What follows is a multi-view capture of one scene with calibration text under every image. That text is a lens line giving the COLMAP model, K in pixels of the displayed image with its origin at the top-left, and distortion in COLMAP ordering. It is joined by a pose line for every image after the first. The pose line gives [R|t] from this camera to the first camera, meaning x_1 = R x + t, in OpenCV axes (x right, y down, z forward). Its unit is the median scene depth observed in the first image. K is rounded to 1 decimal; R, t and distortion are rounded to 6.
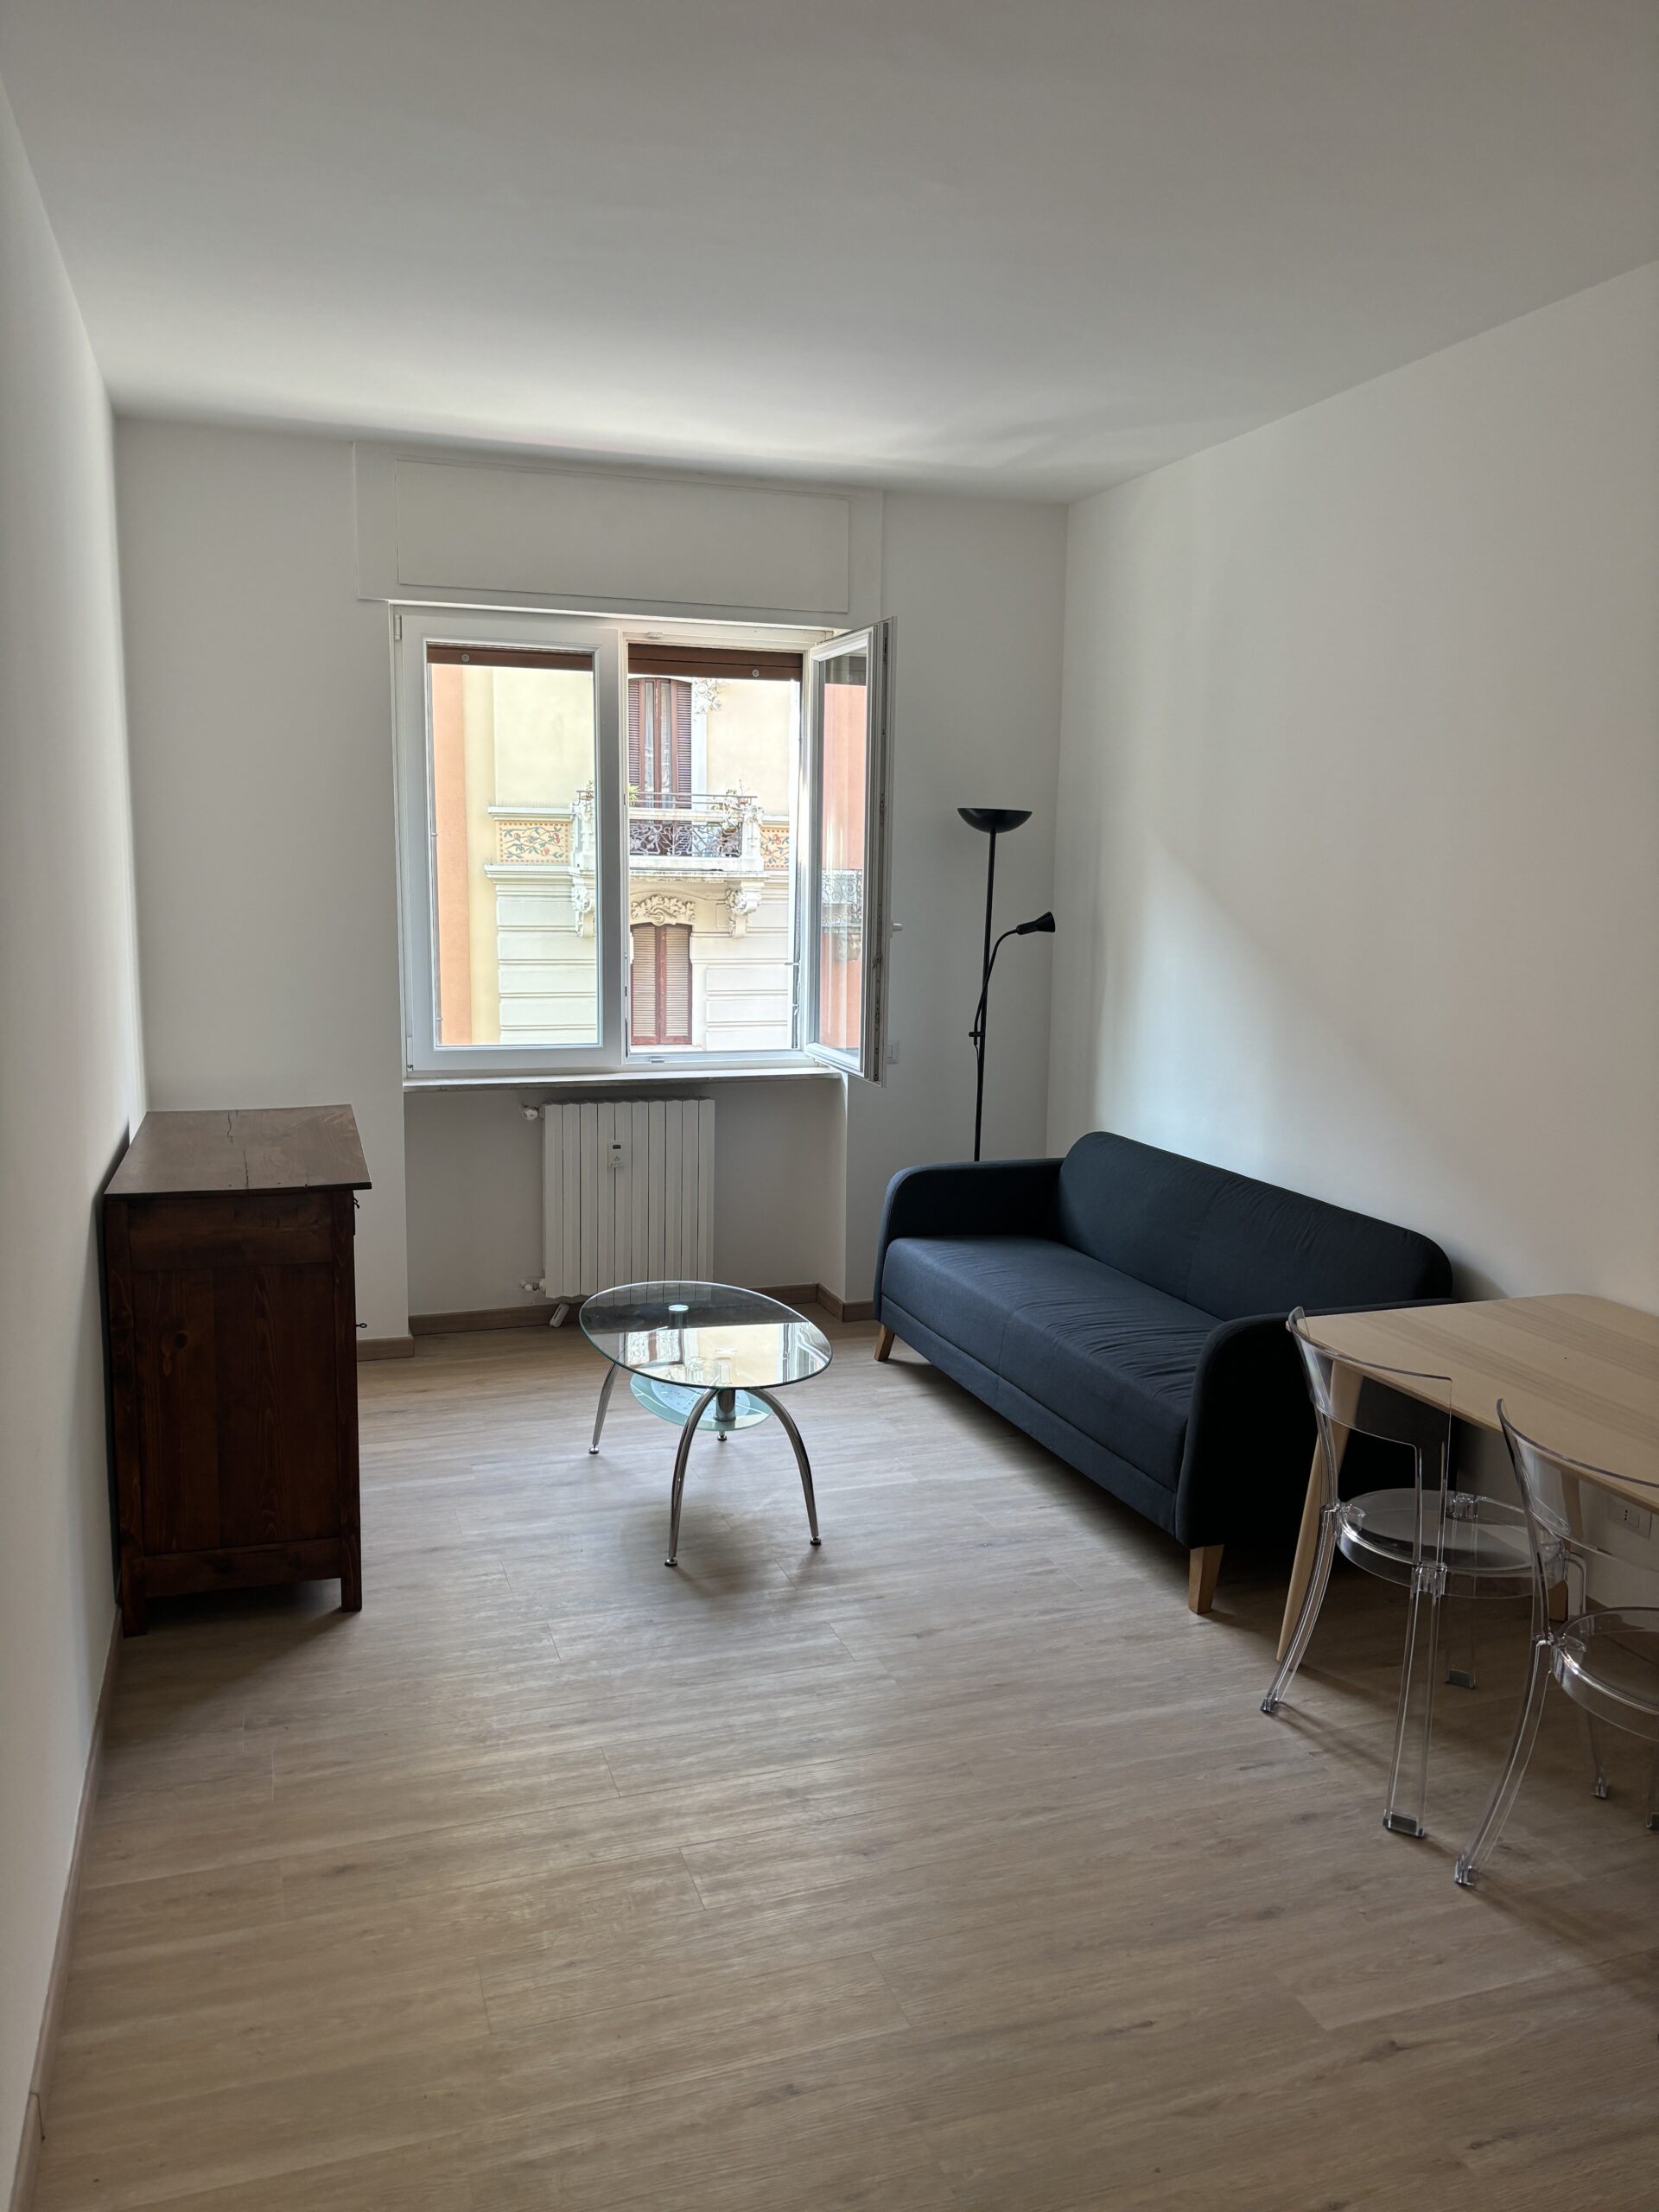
lens RADIAL K [[1671.0, 0, 831.7], [0, 1671.0, 1119.7], [0, 0, 1]] dist [0.043073, -0.045006]
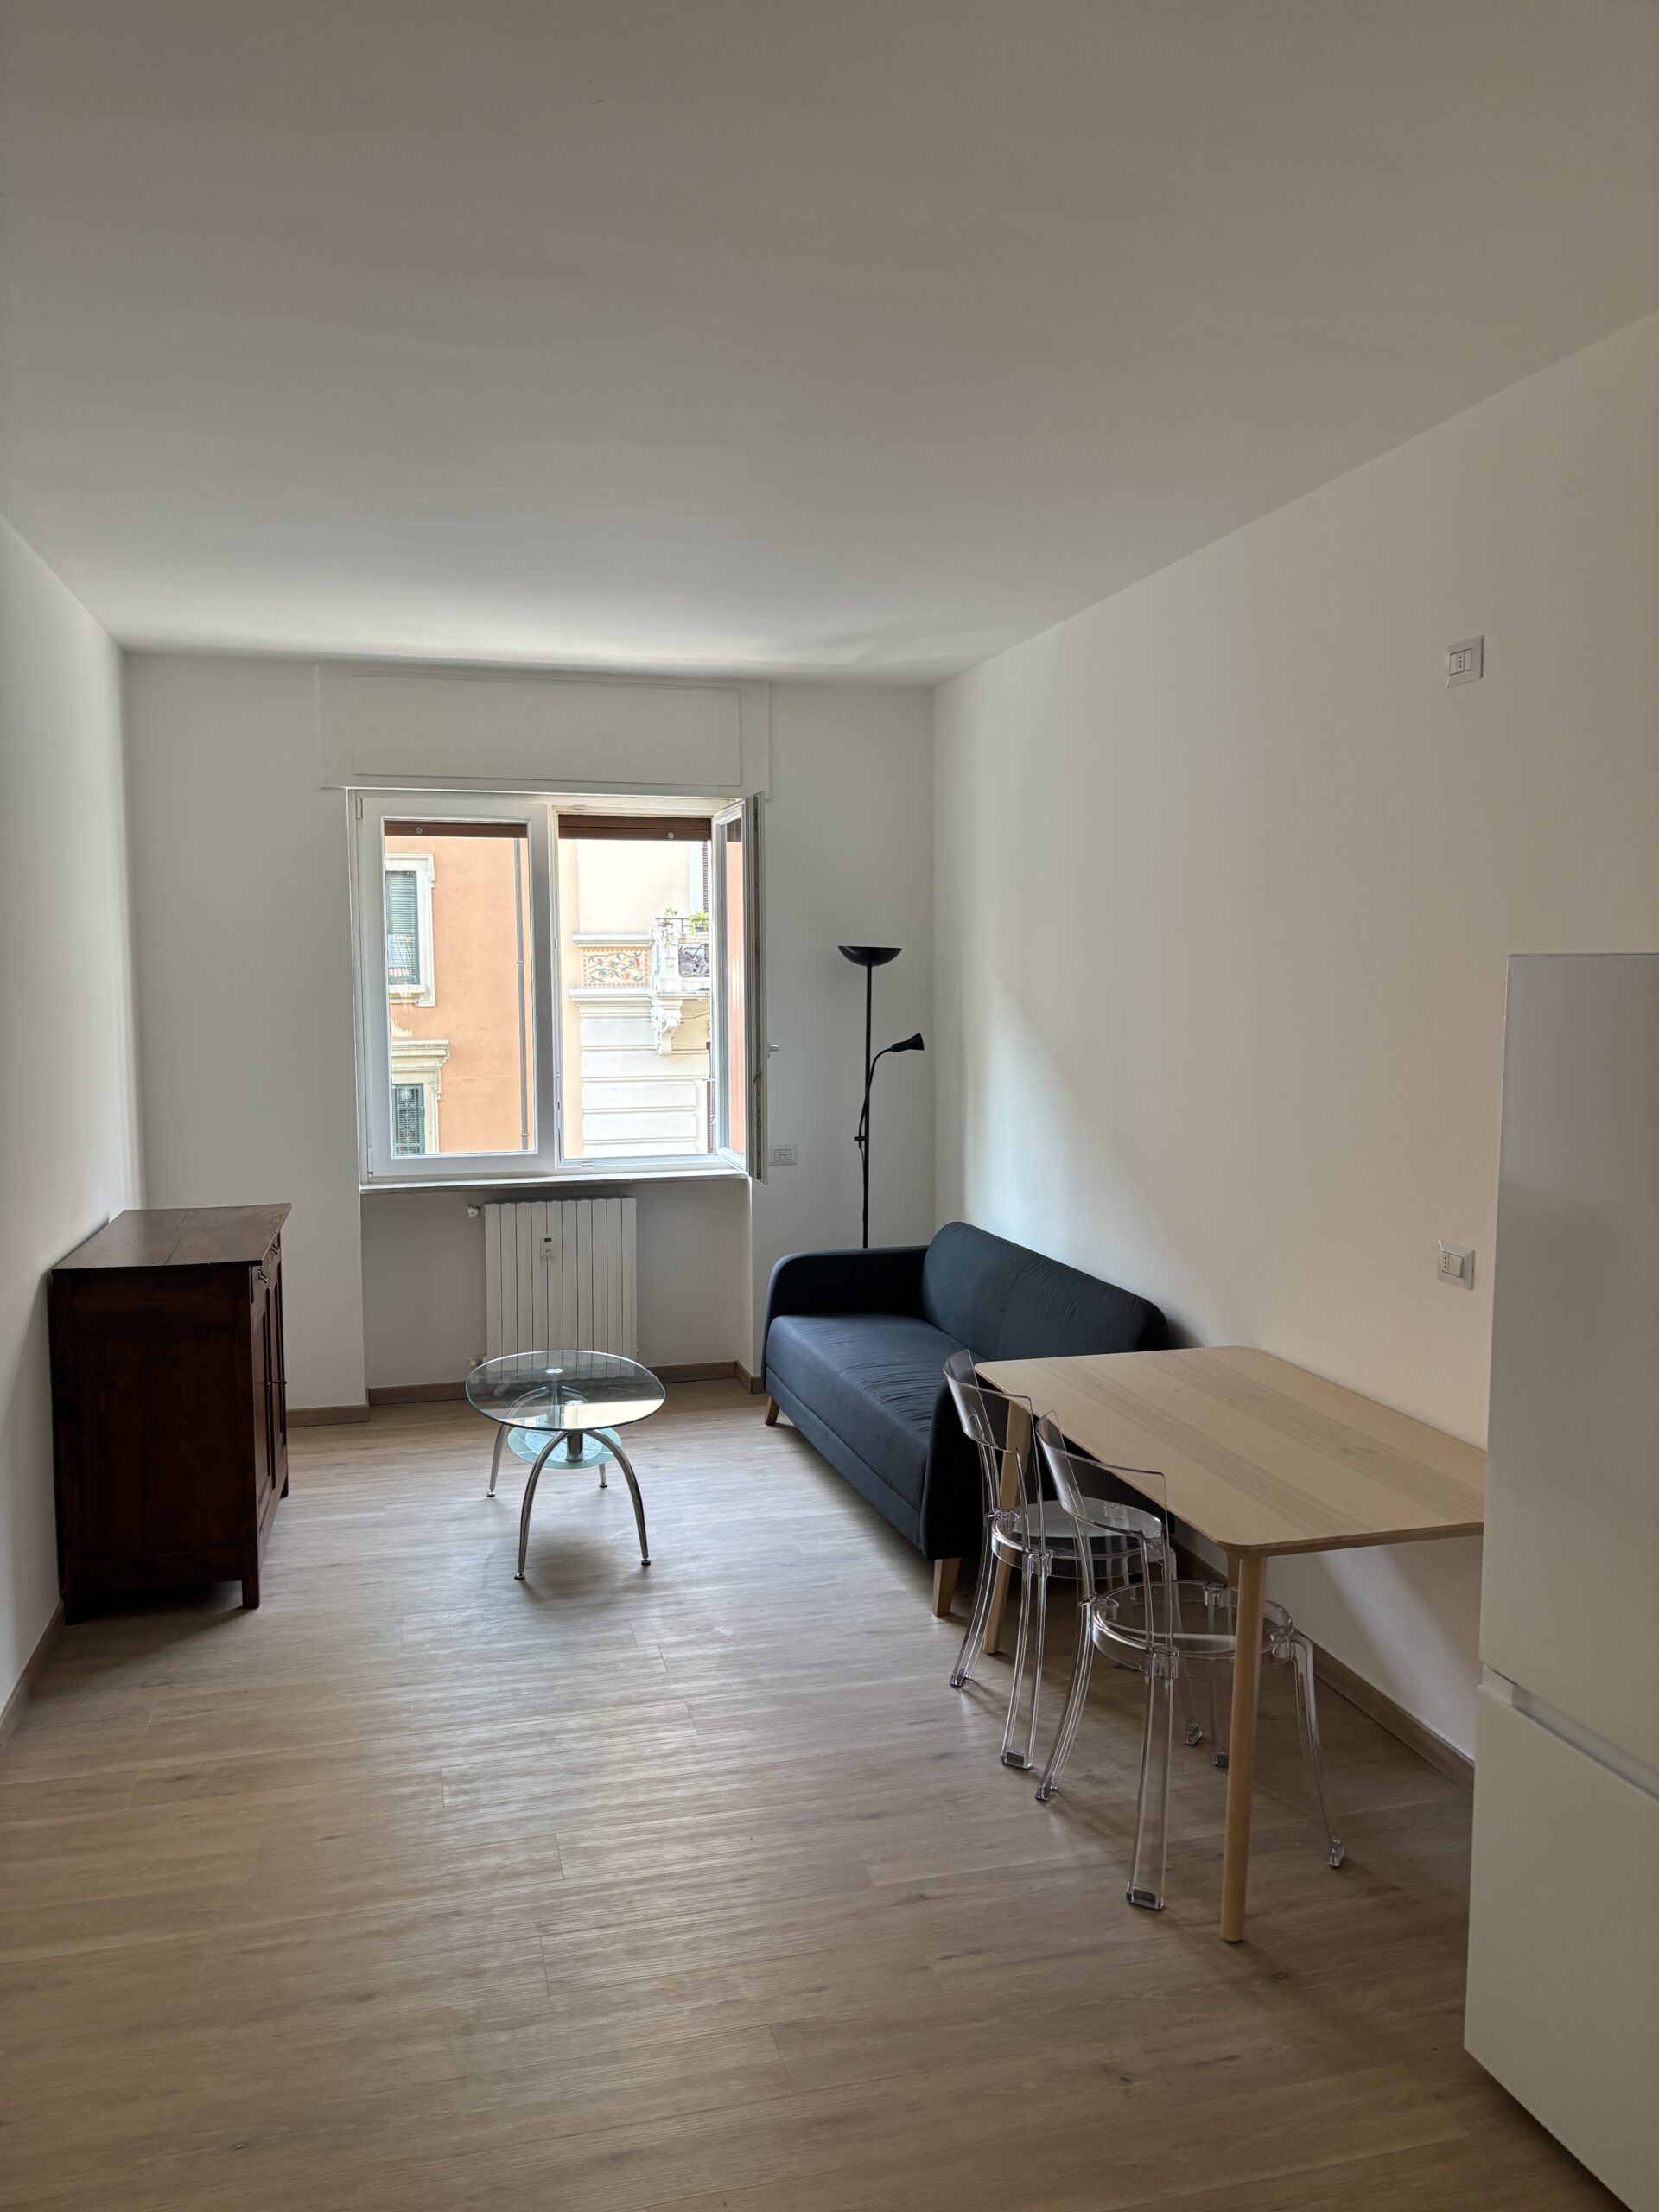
lens RADIAL K [[1671.0, 0, 837.0], [0, 1671.0, 1115.6], [0, 0, 1]] dist [0.043073, -0.045006]
pose [[0.997489, -0.013223, -0.069580, 0.212755], [0.008331, 0.997502, -0.070145, 0.018364], [0.070333, 0.069389, 0.995107, -0.205316]]
